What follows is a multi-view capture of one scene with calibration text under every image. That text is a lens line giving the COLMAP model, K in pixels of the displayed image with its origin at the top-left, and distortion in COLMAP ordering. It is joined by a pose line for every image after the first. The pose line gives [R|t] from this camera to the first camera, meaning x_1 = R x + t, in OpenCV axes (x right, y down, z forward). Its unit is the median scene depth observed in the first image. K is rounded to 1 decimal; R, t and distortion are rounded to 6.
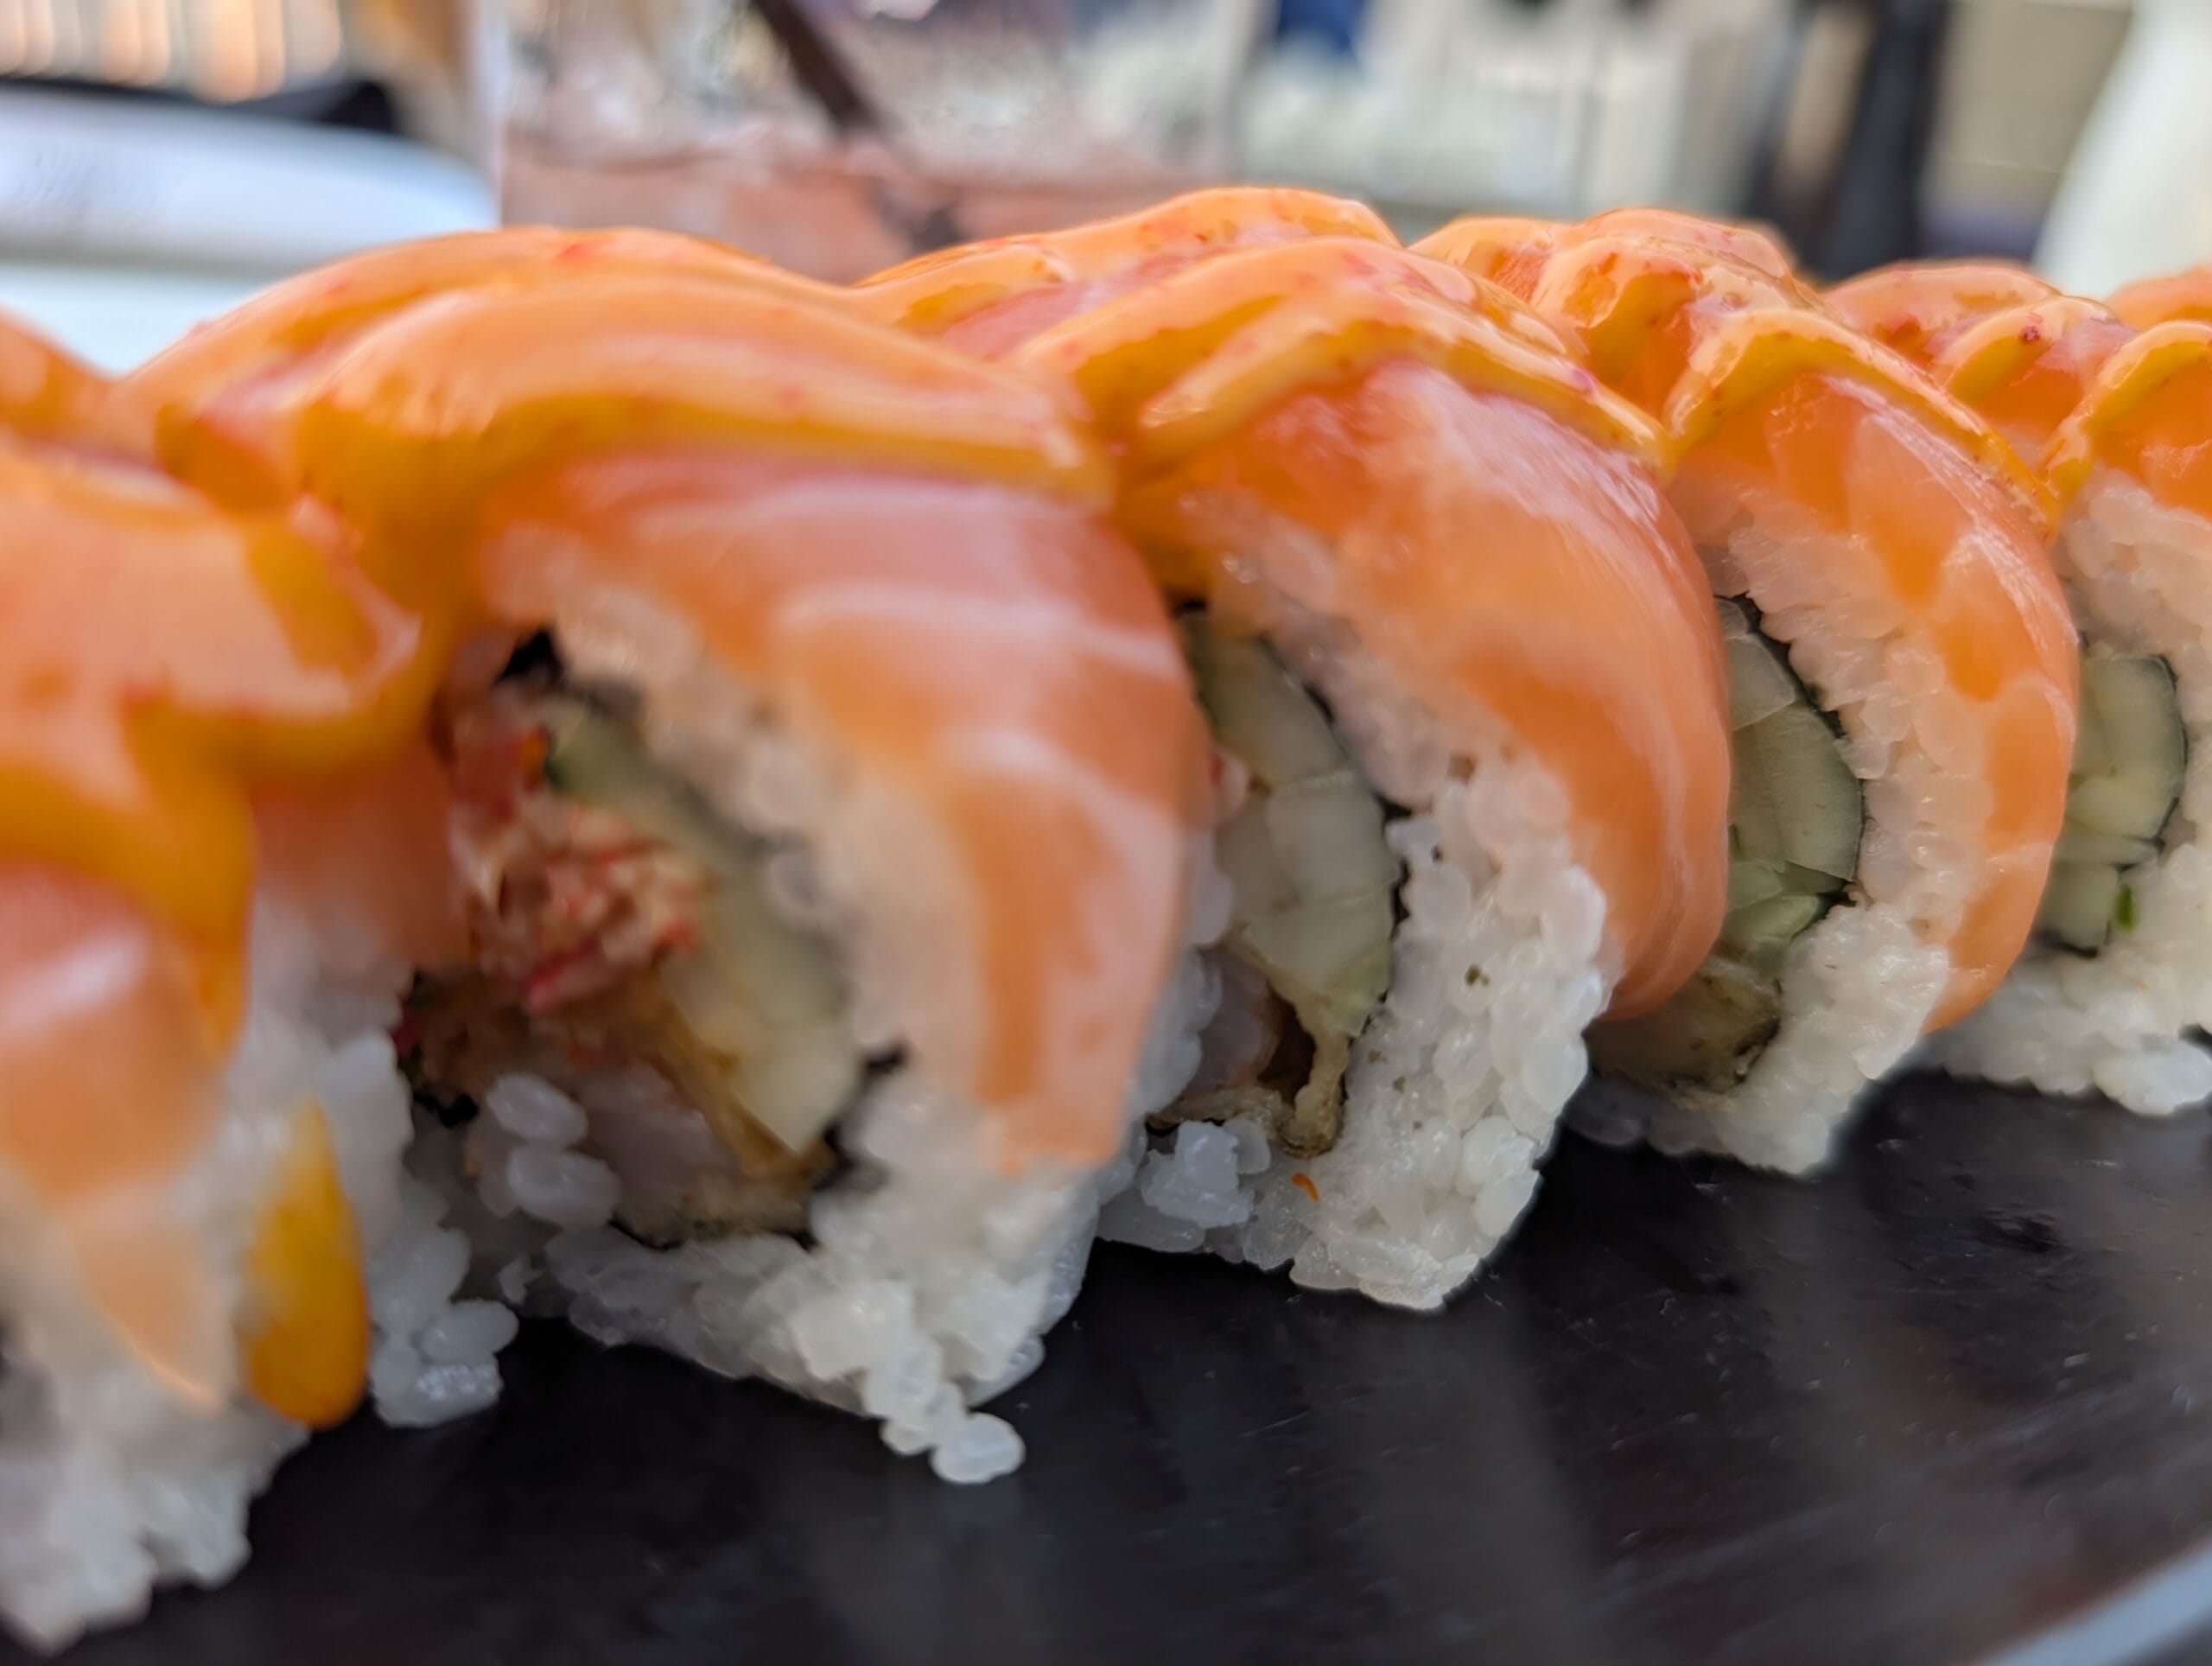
lens RADIAL K [[1840.9, 0, 1106.0], [0, 1840.9, 833.0], [0, 0, 1]] dist [-0.112483, 0.009426]
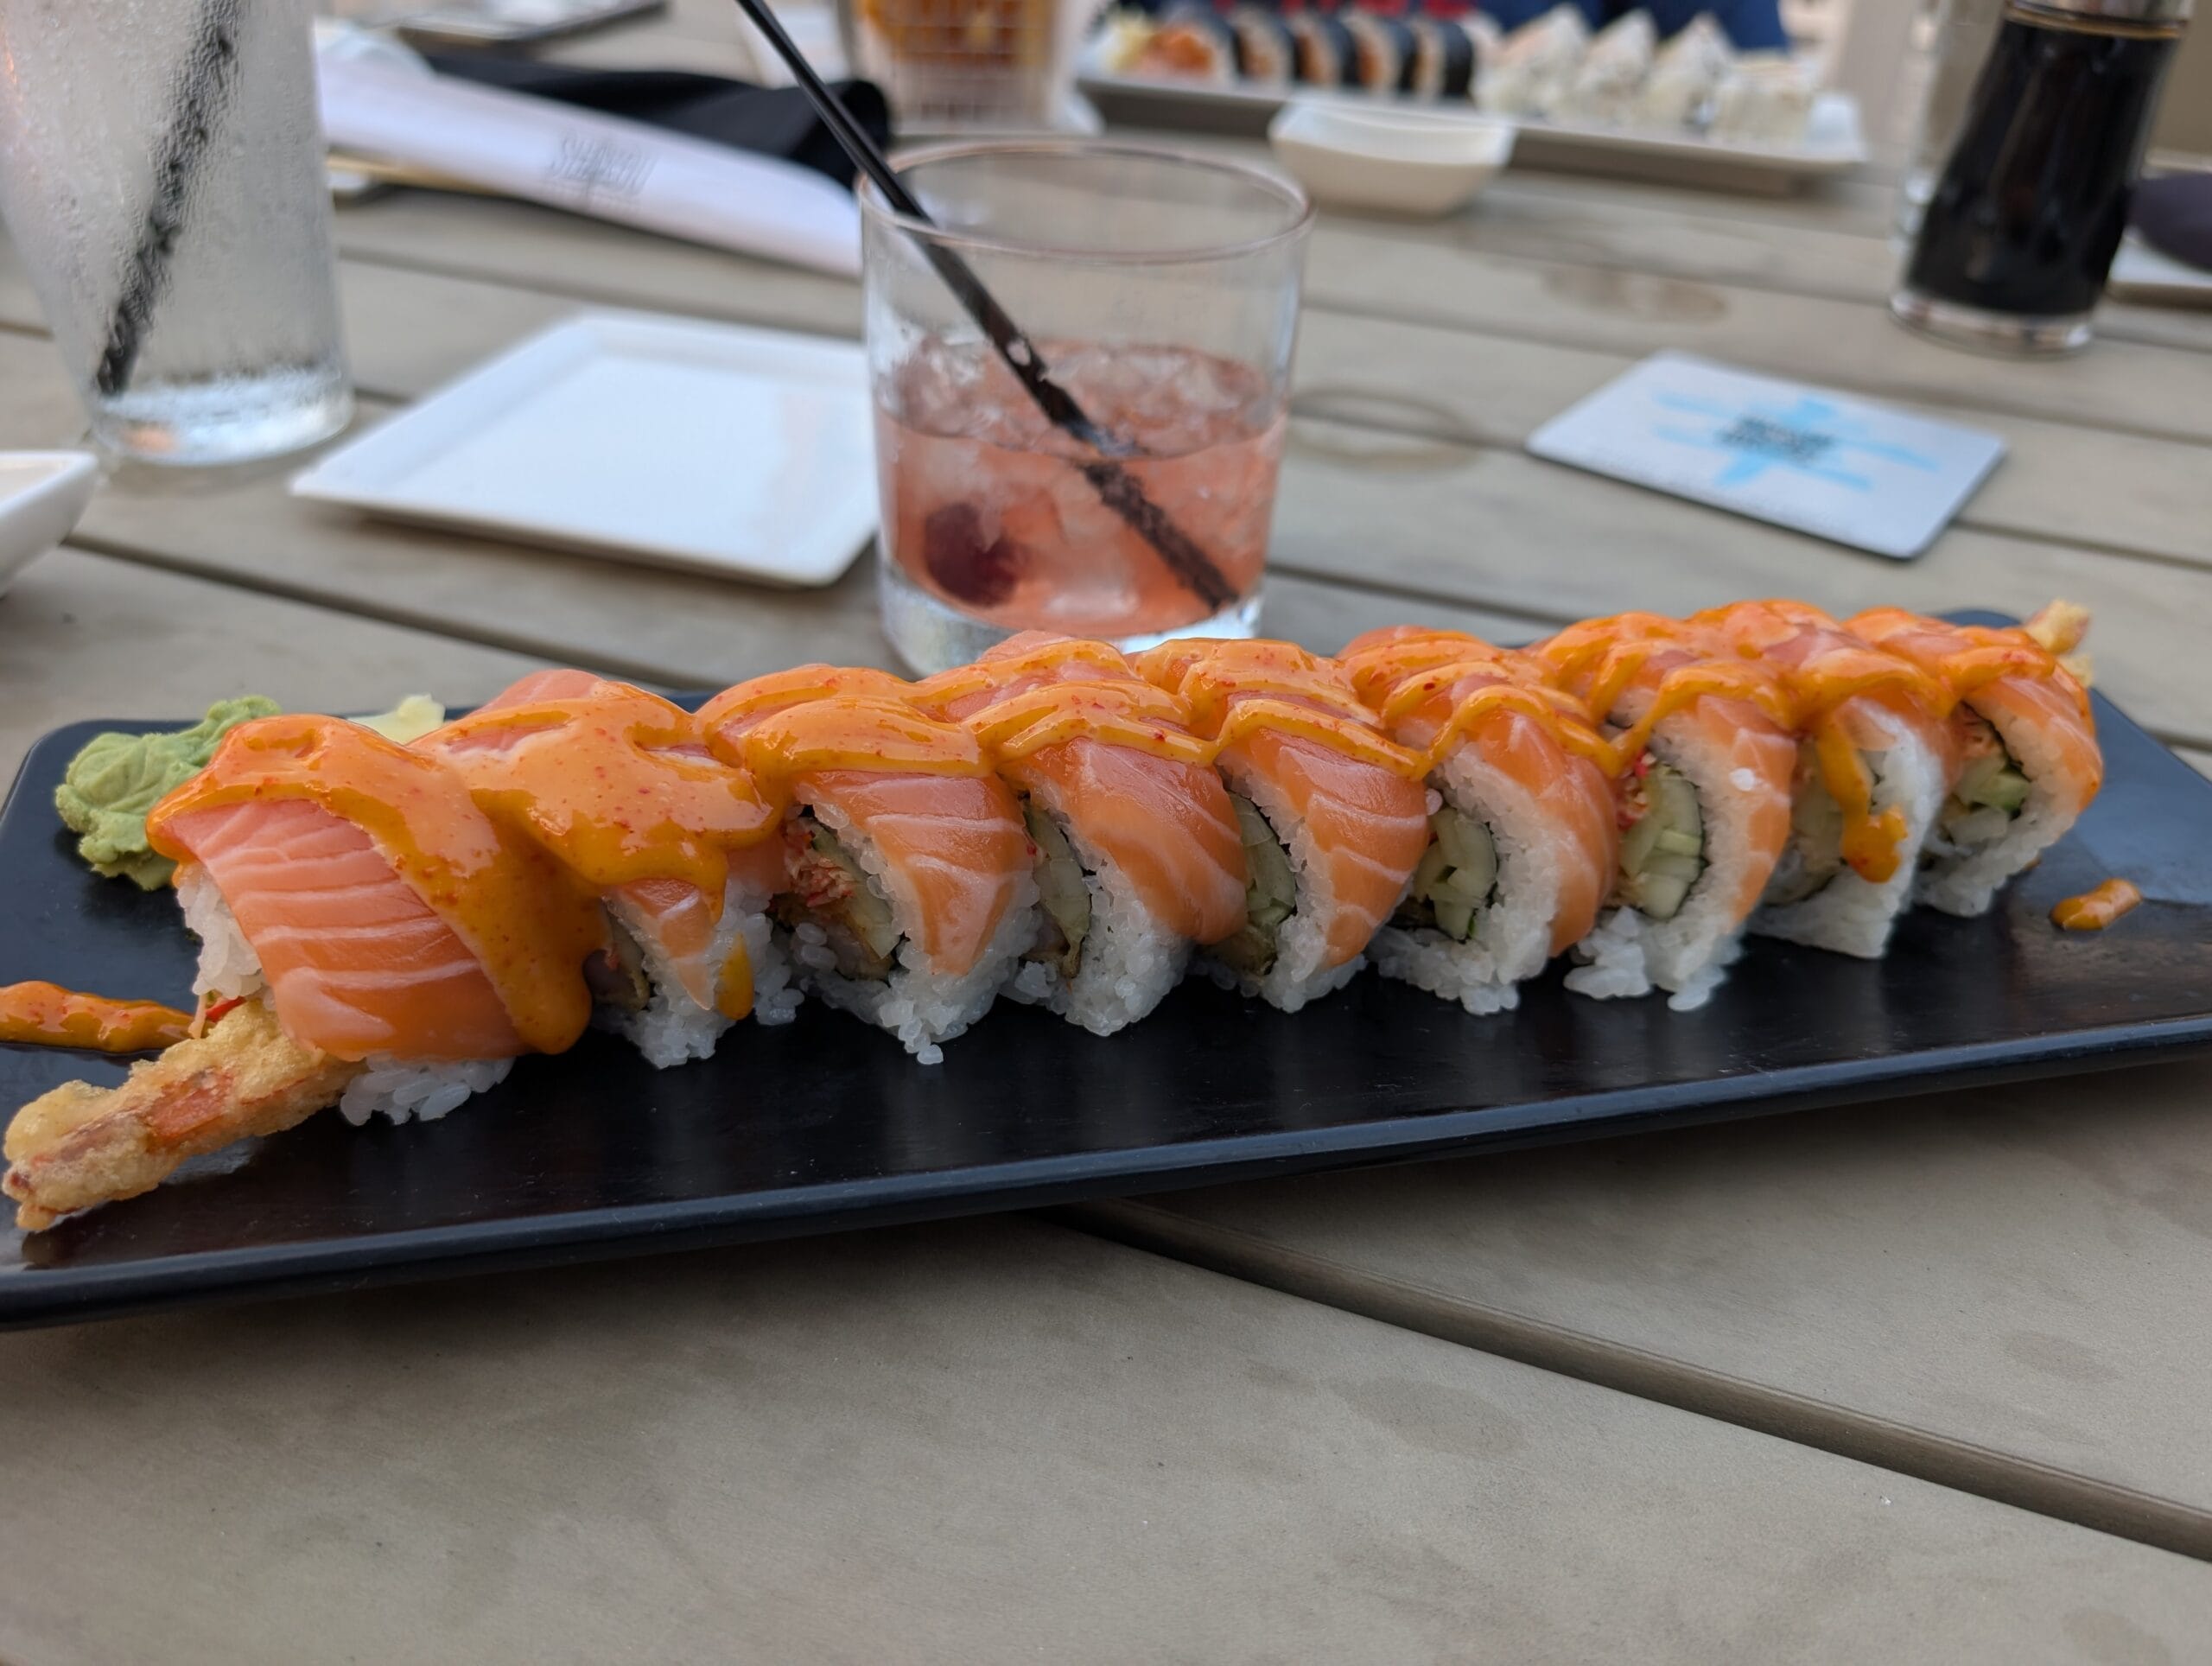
lens RADIAL K [[1547.9, 0, 1106.7], [0, 1547.9, 884.9], [0, 0, 1]] dist [0.002030, -0.000183]
pose [[0.969153, 0.127564, -0.210877, 0.769195], [-0.089870, 0.979631, 0.179576, -0.477187], [0.229489, -0.155085, 0.960876, -1.518089]]
